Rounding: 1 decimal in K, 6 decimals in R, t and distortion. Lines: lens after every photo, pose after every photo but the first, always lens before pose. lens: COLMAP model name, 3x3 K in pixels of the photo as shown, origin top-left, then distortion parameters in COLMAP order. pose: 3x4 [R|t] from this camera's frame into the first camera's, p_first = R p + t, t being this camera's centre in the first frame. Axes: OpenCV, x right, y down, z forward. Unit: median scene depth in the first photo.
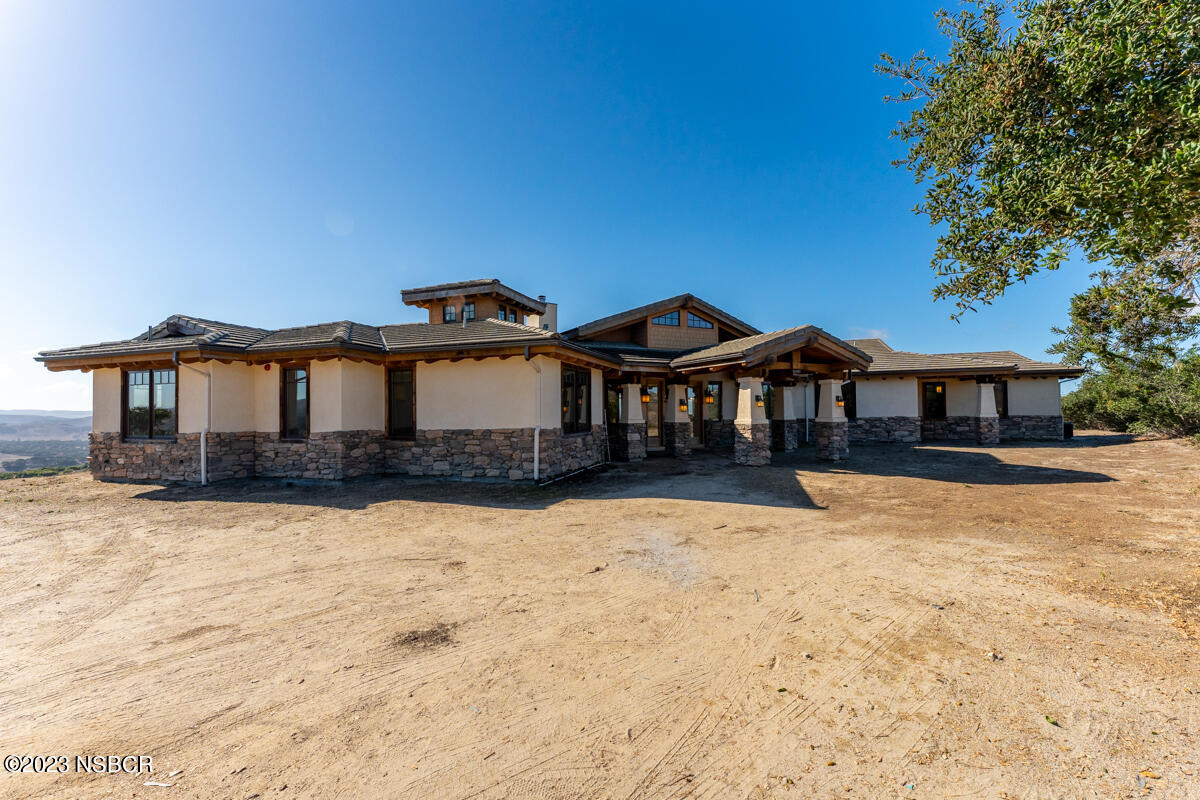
lens RADIAL K [[483.3, 0, 600.0], [0, 483.3, 400.0], [0, 0, 1]] dist [-0.000385, -0.000193]
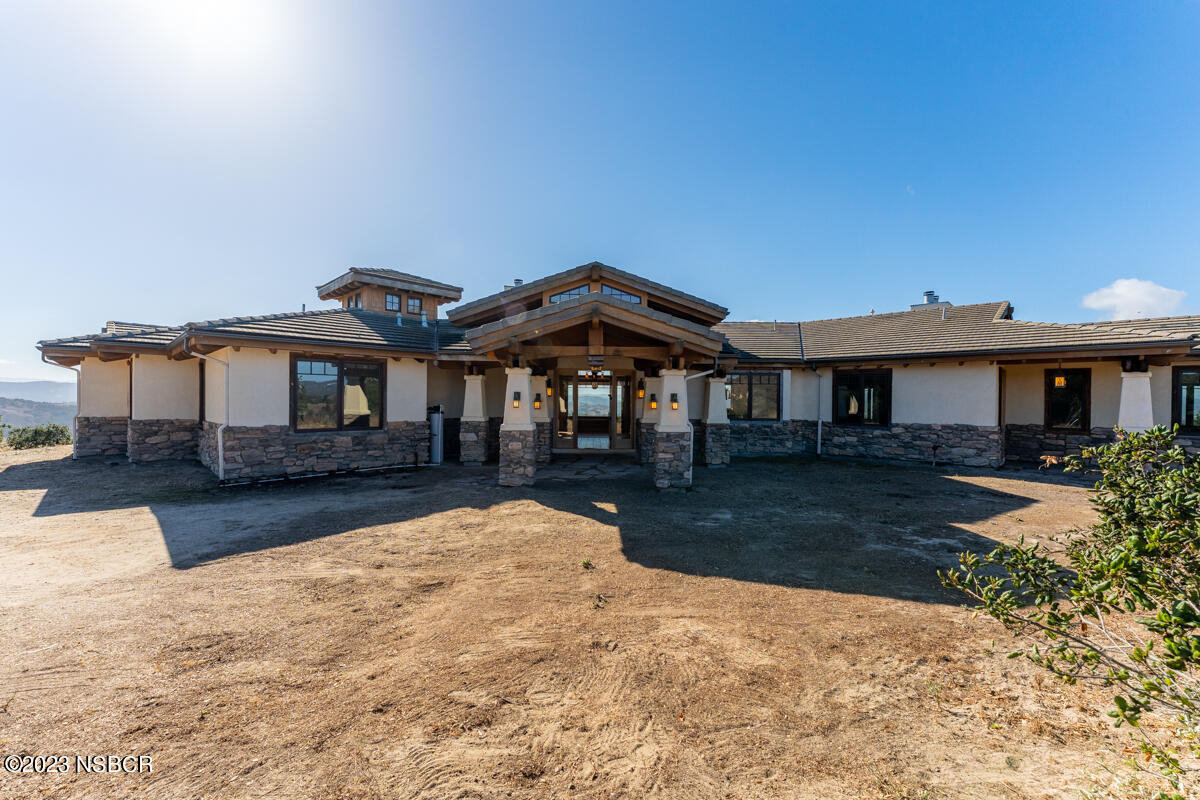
lens RADIAL K [[483.3, 0, 600.0], [0, 483.3, 400.0], [0, 0, 1]] dist [-0.000385, -0.000193]
pose [[0.903155, 0.021998, -0.428751, 0.537385], [-0.008864, 0.999429, 0.032606, -0.016209], [0.429223, -0.025648, 0.902834, 0.268666]]
